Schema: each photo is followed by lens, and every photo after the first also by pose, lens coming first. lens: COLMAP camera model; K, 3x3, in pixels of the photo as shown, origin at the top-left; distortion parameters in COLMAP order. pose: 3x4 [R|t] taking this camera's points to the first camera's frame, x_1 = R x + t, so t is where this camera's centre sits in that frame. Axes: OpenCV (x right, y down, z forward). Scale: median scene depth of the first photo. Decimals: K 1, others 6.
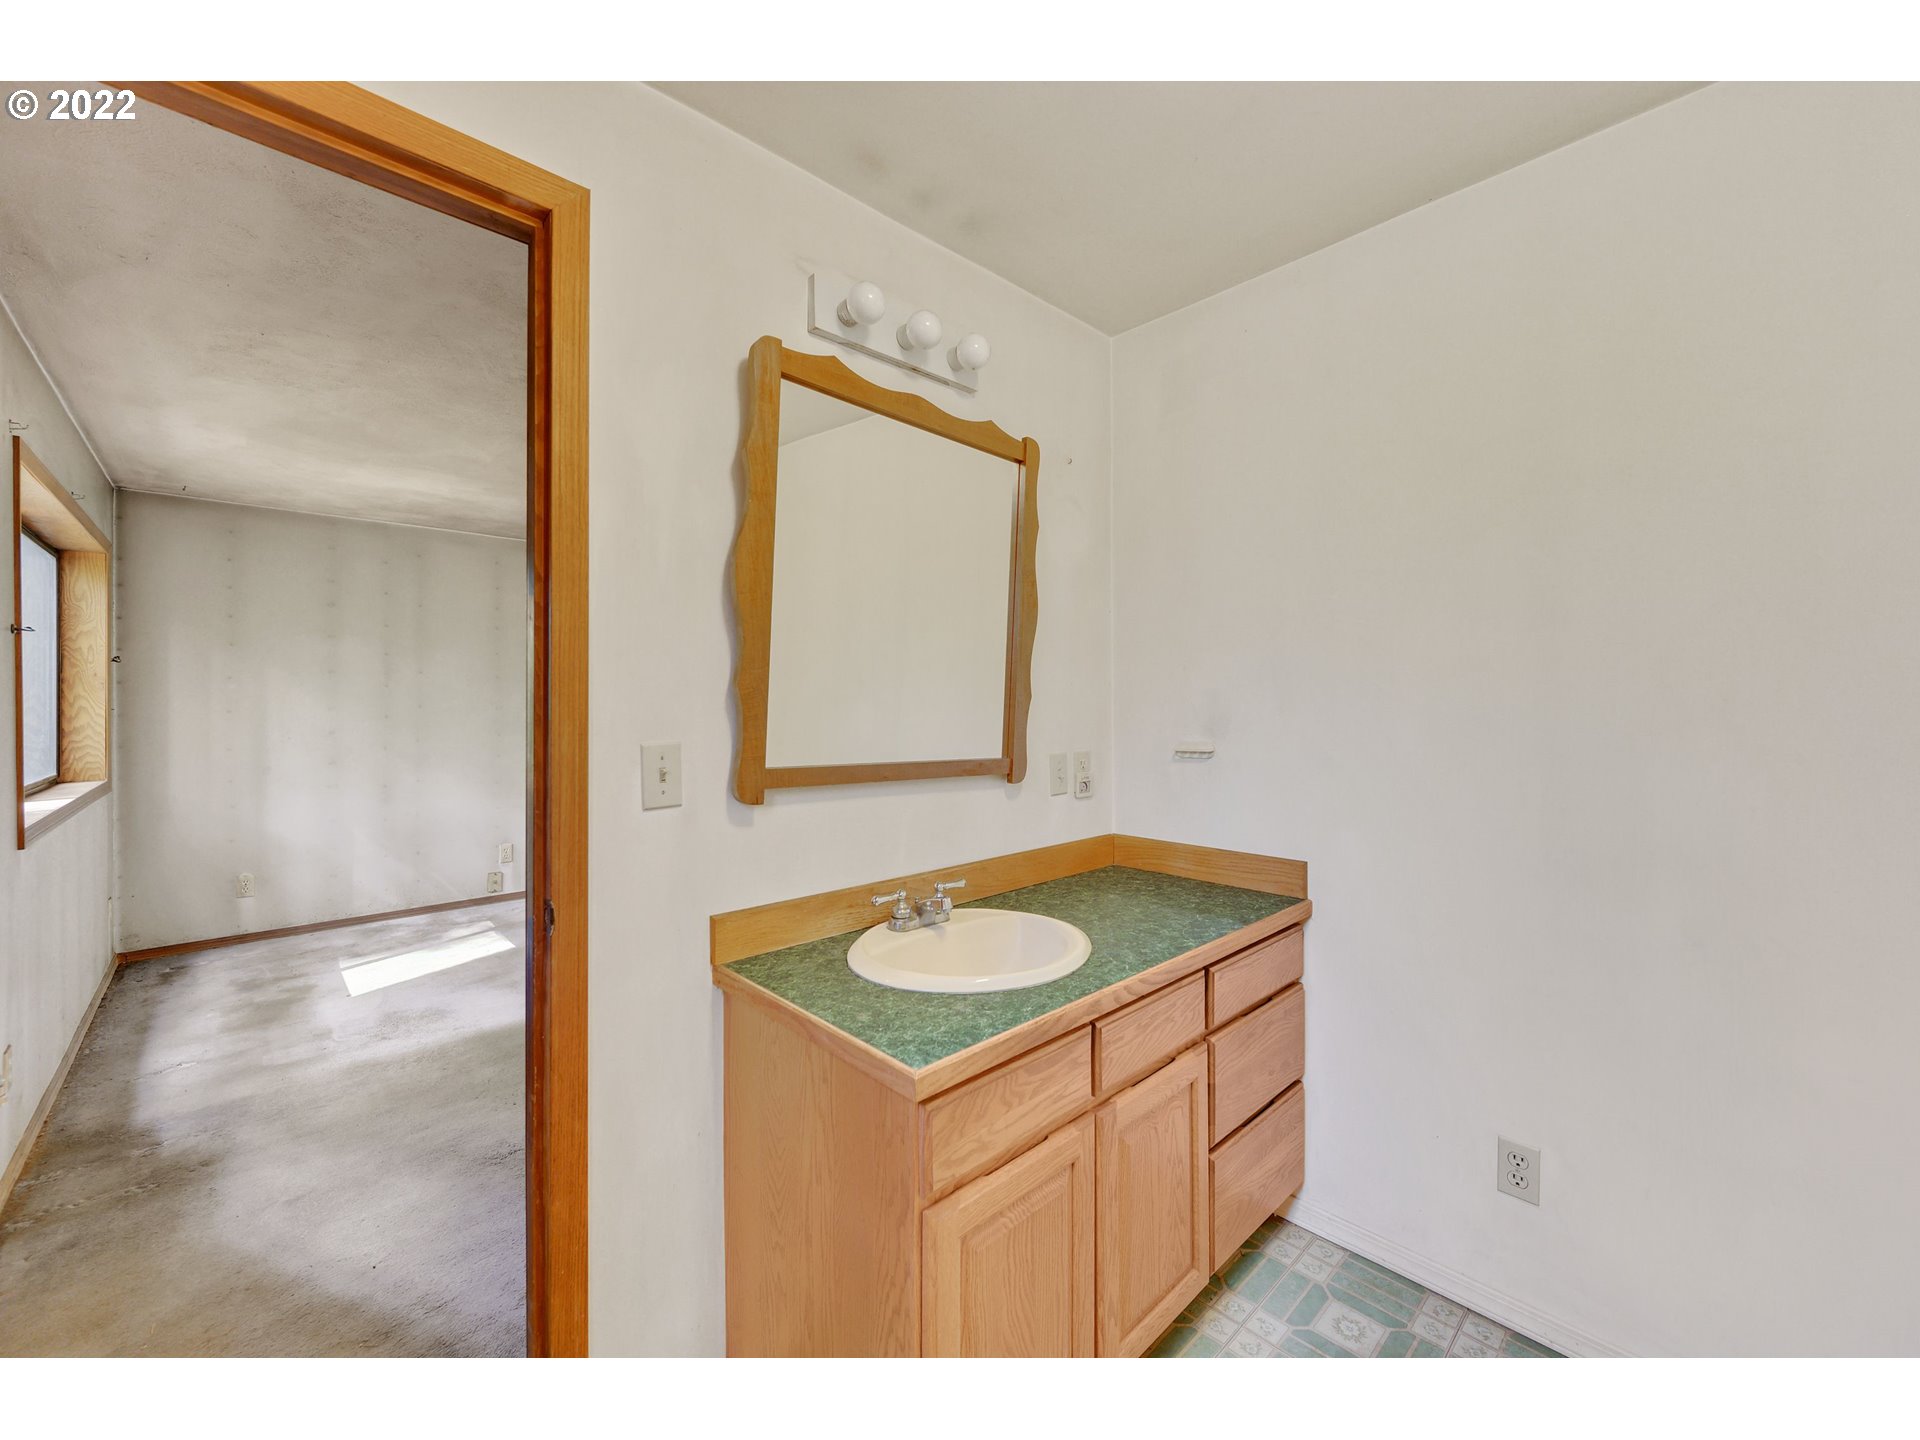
lens RADIAL K [[762.8, 0, 964.4], [0, 762.8, 710.0], [0, 0, 1]] dist [0.000805, 0.000013]
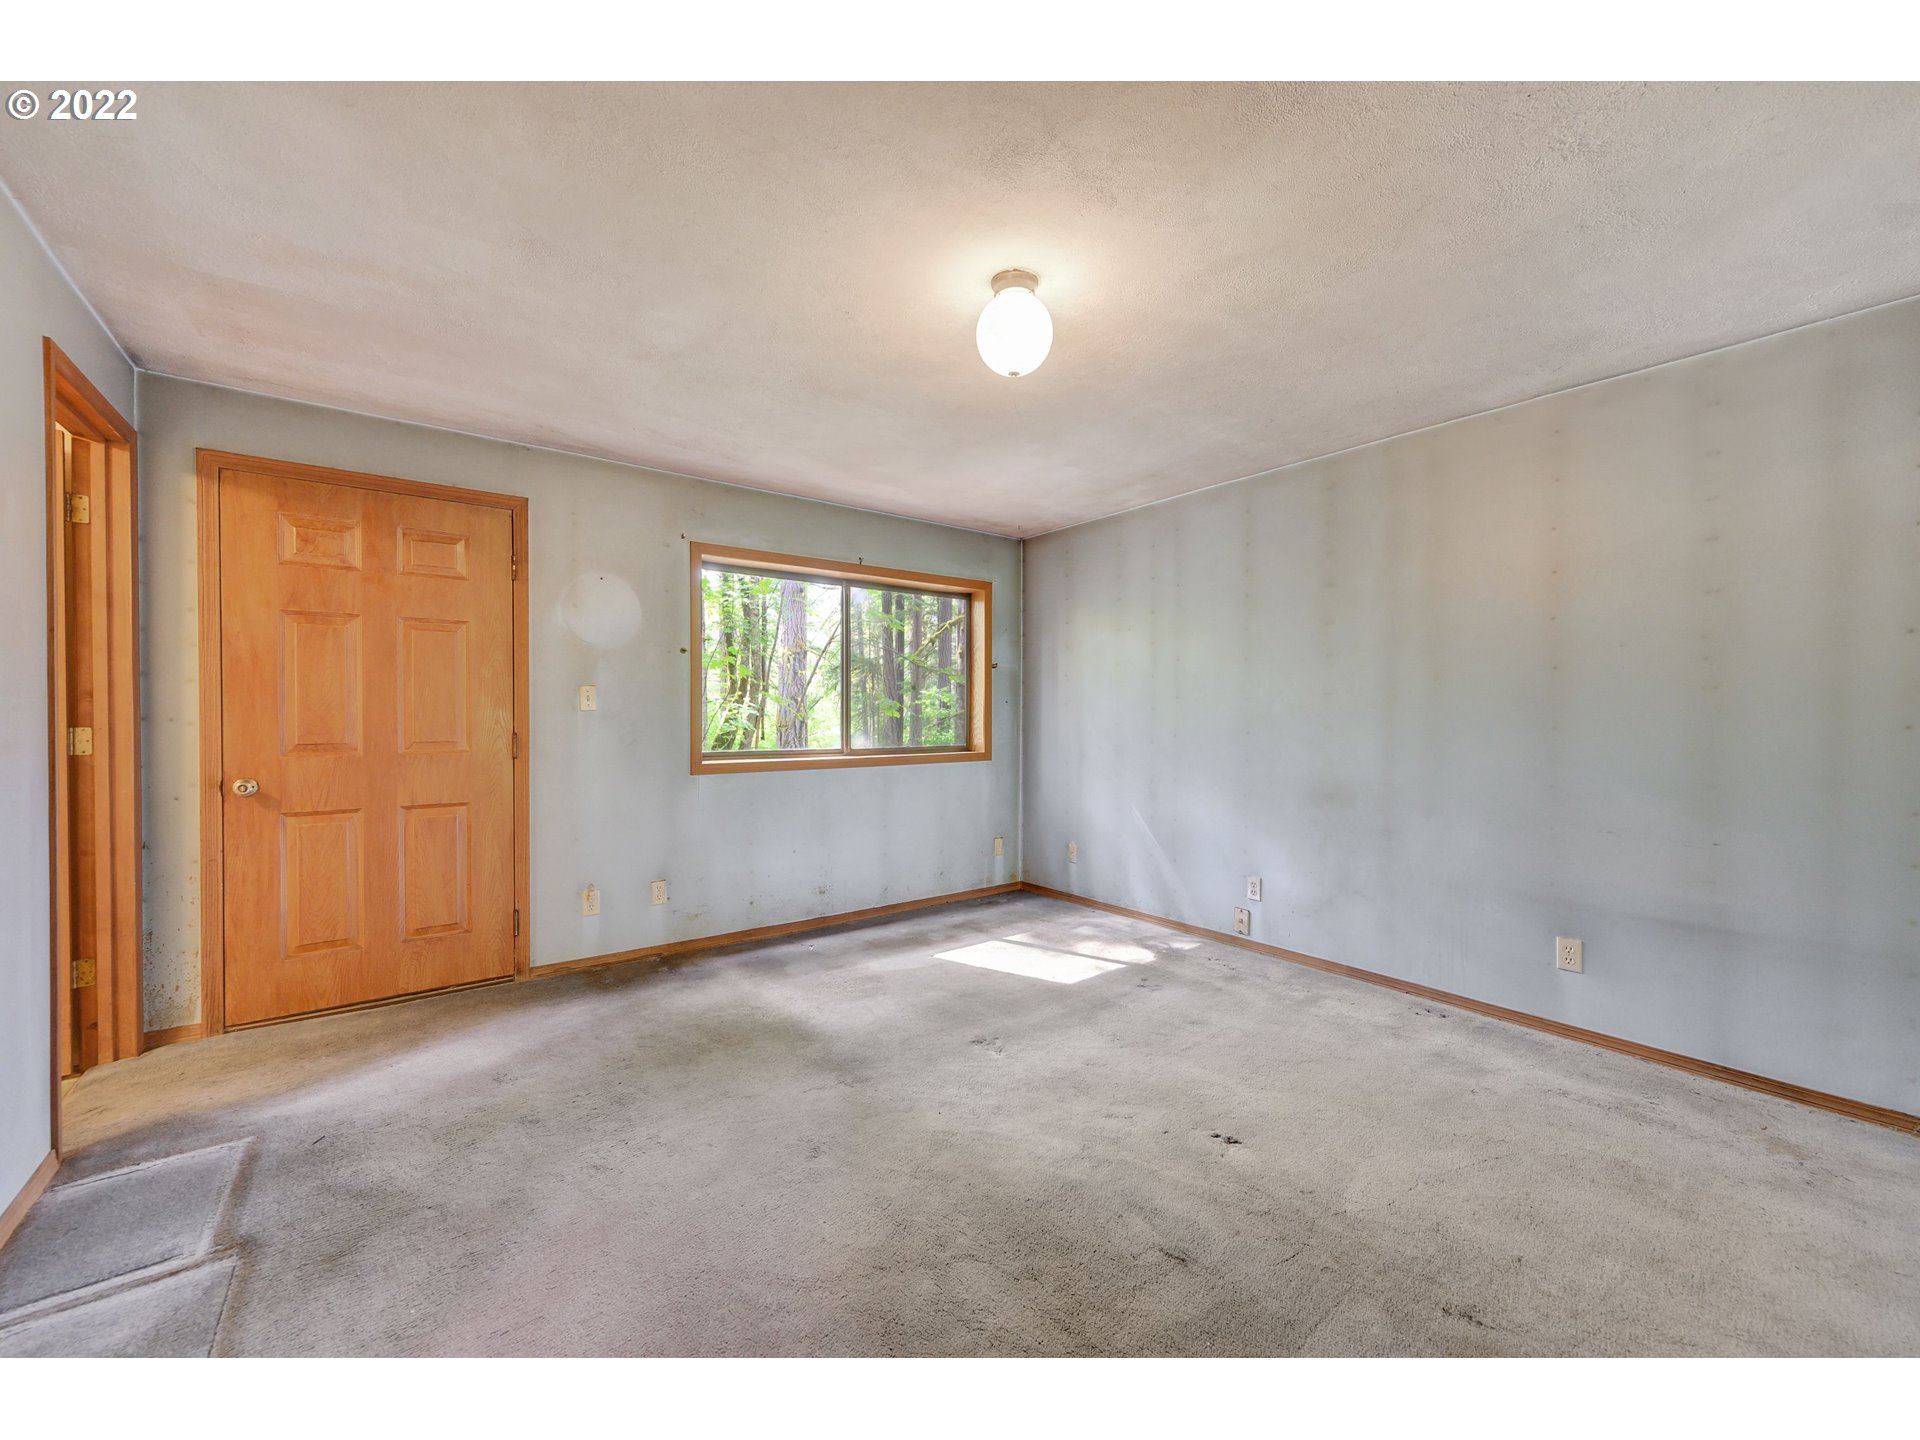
lens RADIAL K [[762.8, 0, 964.9], [0, 762.8, 716.9], [0, 0, 1]] dist [0.000805, 0.000013]
pose [[-0.106141, 0.010887, -0.994292, 0.307540], [-0.006910, 0.999908, 0.011686, 0.006427], [0.994327, 0.008111, -0.106056, 1.154739]]
